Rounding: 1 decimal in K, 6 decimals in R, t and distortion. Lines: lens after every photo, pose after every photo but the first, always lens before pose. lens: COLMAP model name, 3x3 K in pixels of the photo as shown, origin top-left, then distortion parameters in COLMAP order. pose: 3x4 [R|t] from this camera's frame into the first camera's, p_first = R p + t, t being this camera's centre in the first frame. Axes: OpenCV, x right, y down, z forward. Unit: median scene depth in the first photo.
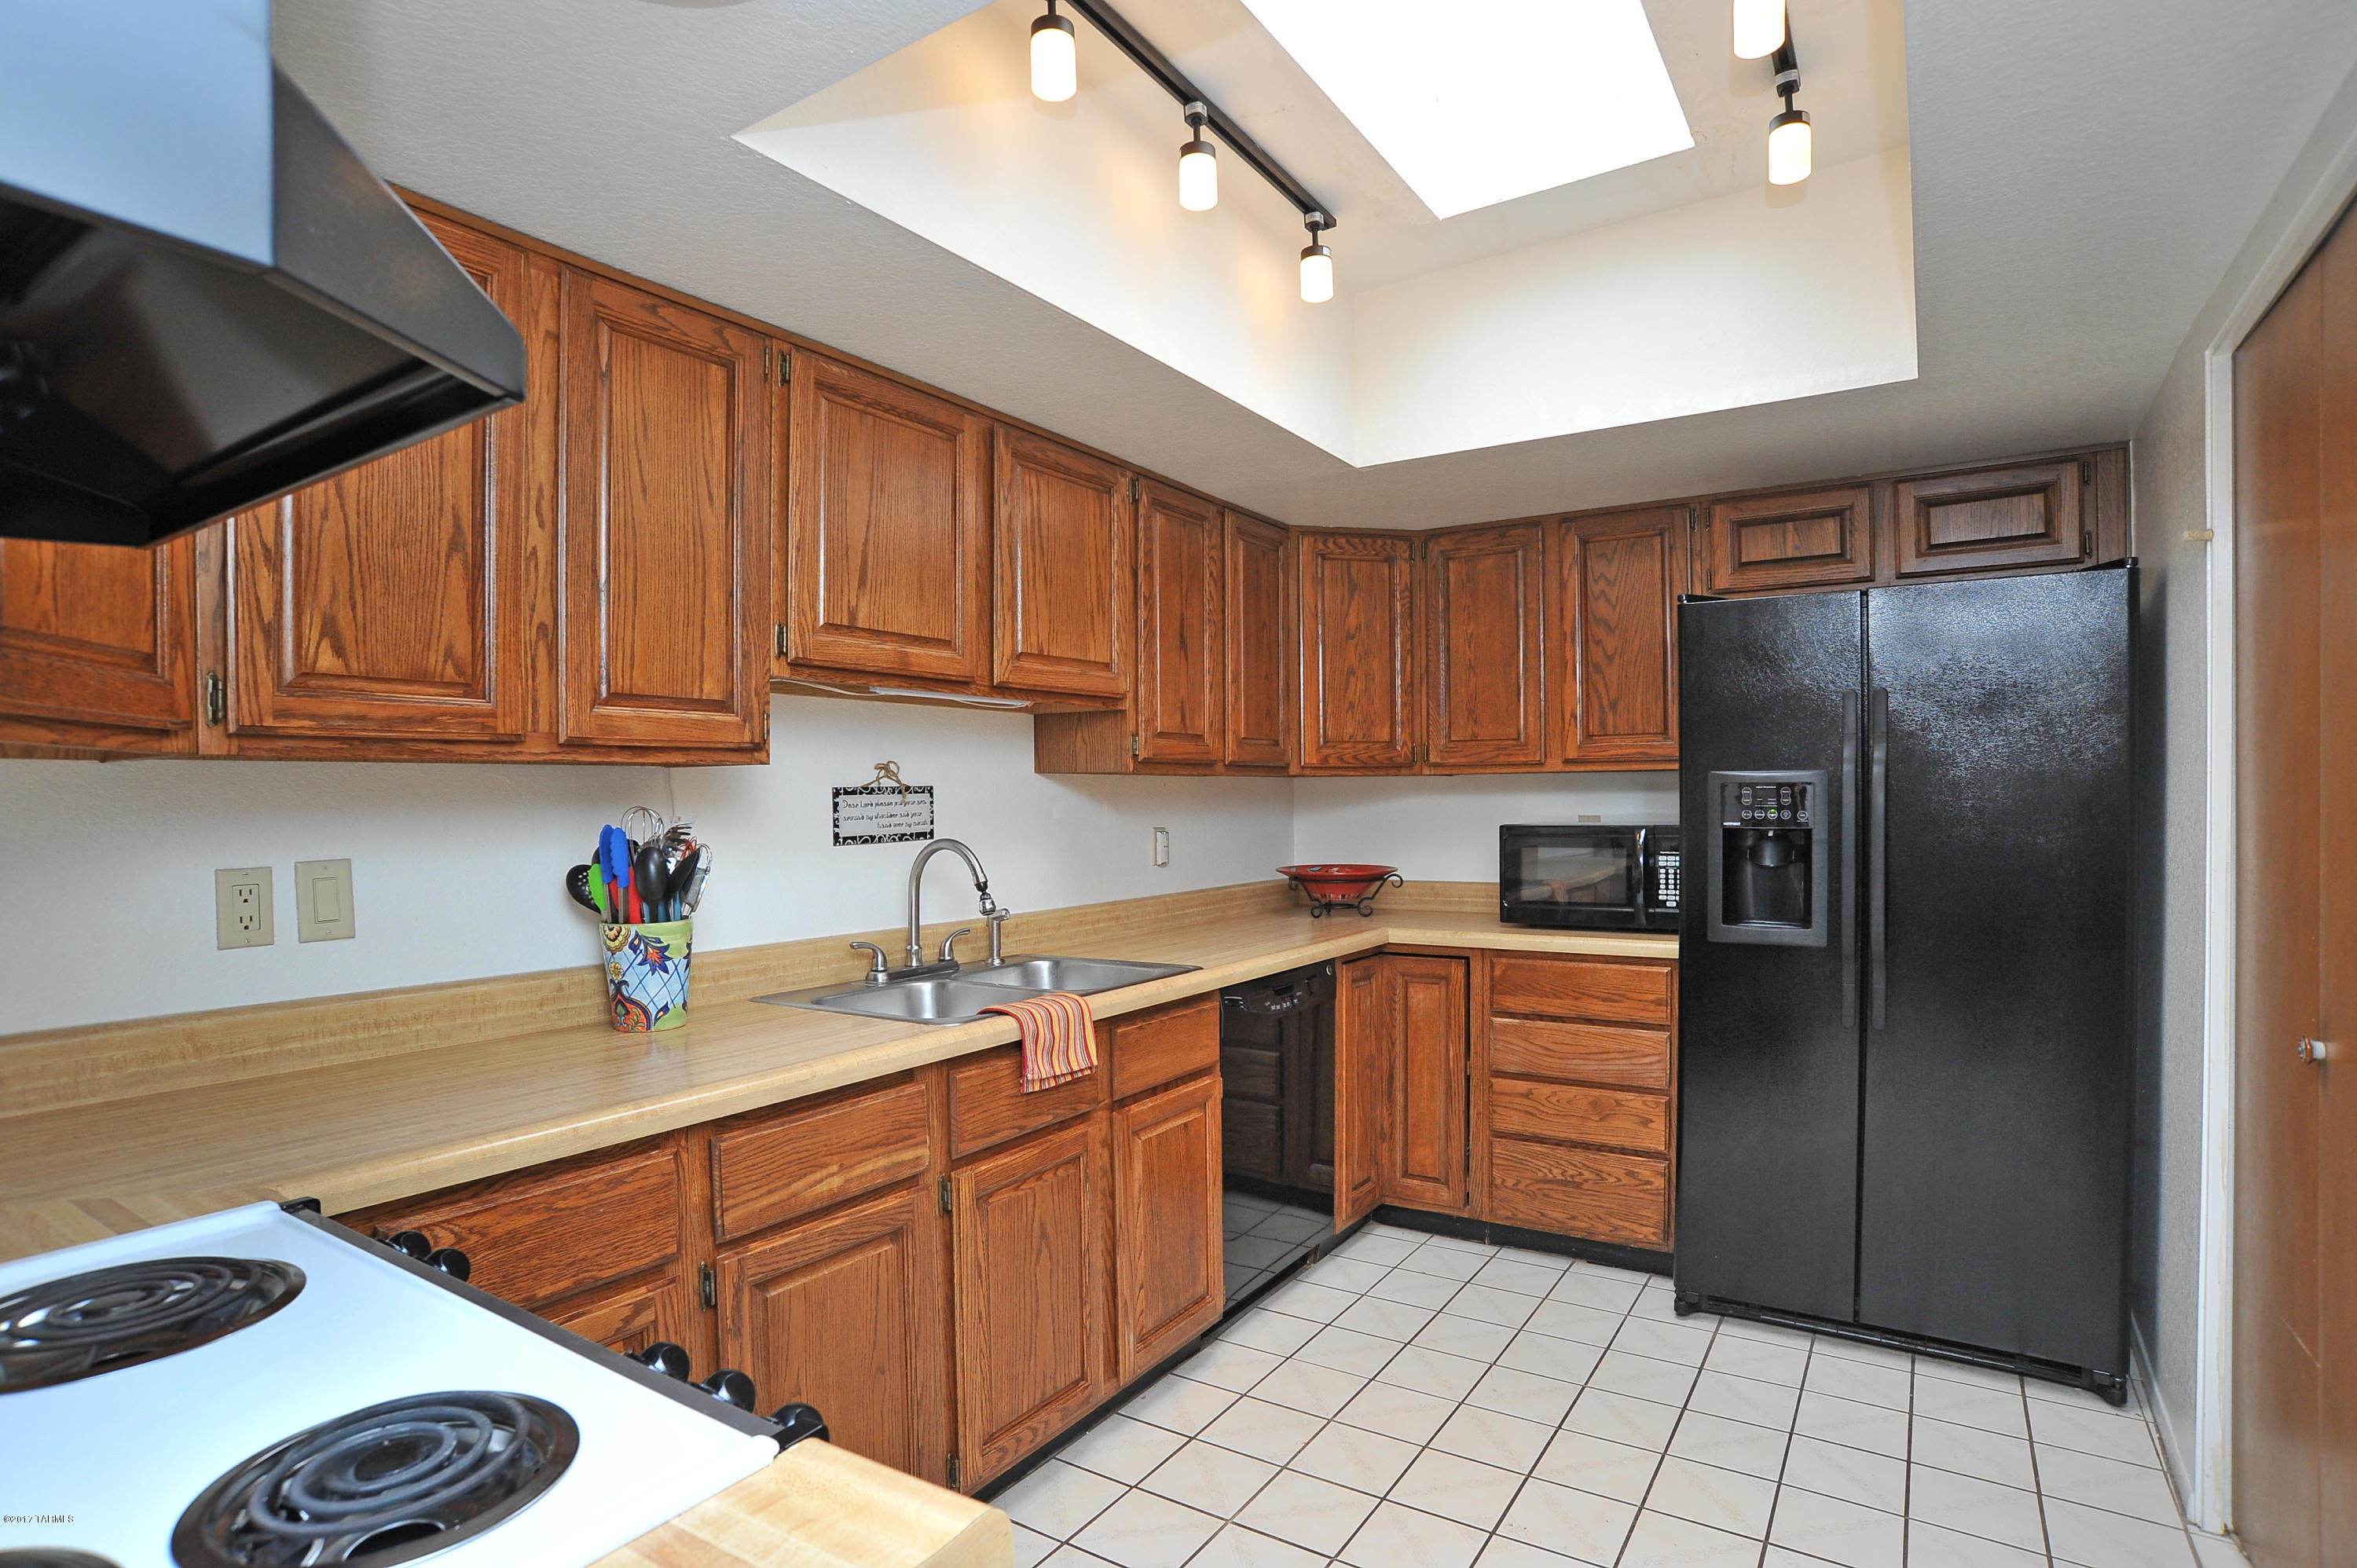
lens RADIAL K [[1217.4, 0, 1178.5], [0, 1217.4, 798.8], [0, 0, 1]] dist [-0.035177, -0.000222]
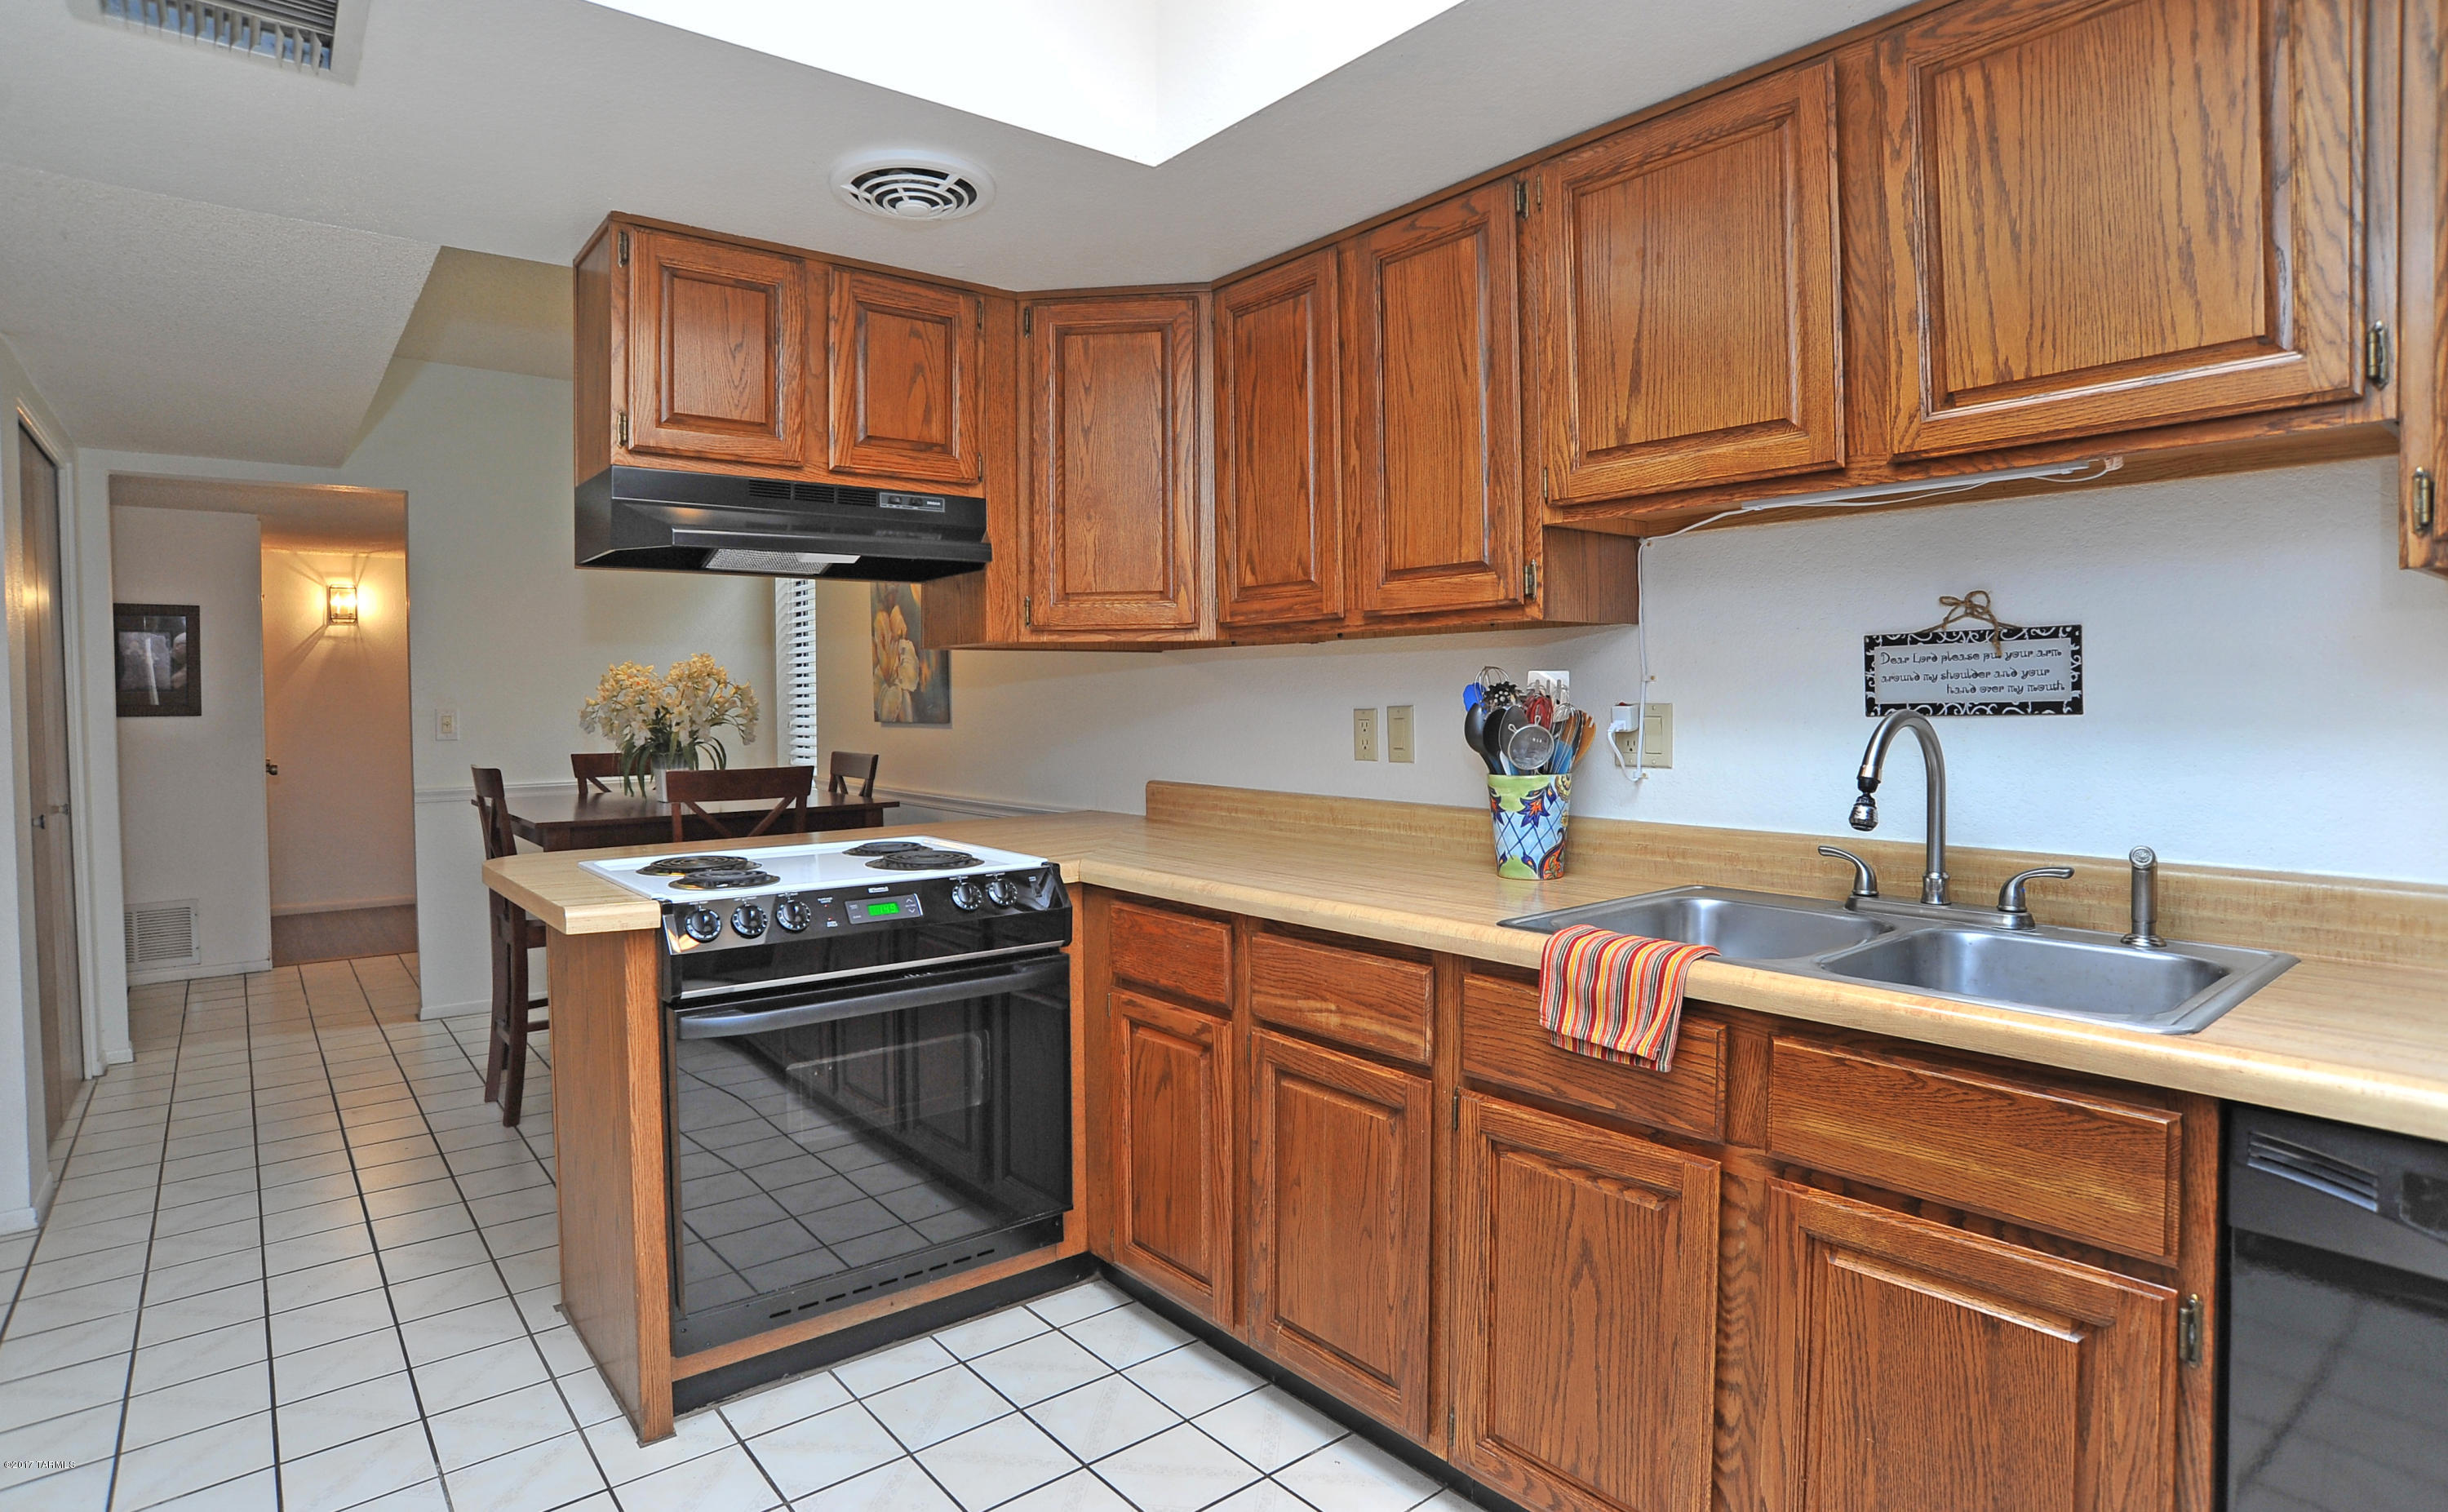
lens RADIAL K [[1287.7, 0, 1230.6], [0, 1287.7, 710.8], [0, 0, 1]] dist [-0.028595, 0.000048]
pose [[-0.287434, 0.024208, -0.957494, 0.528361], [0.011467, 0.999696, 0.021832, 0.013671], [0.957732, -0.004704, -0.287624, 0.805390]]
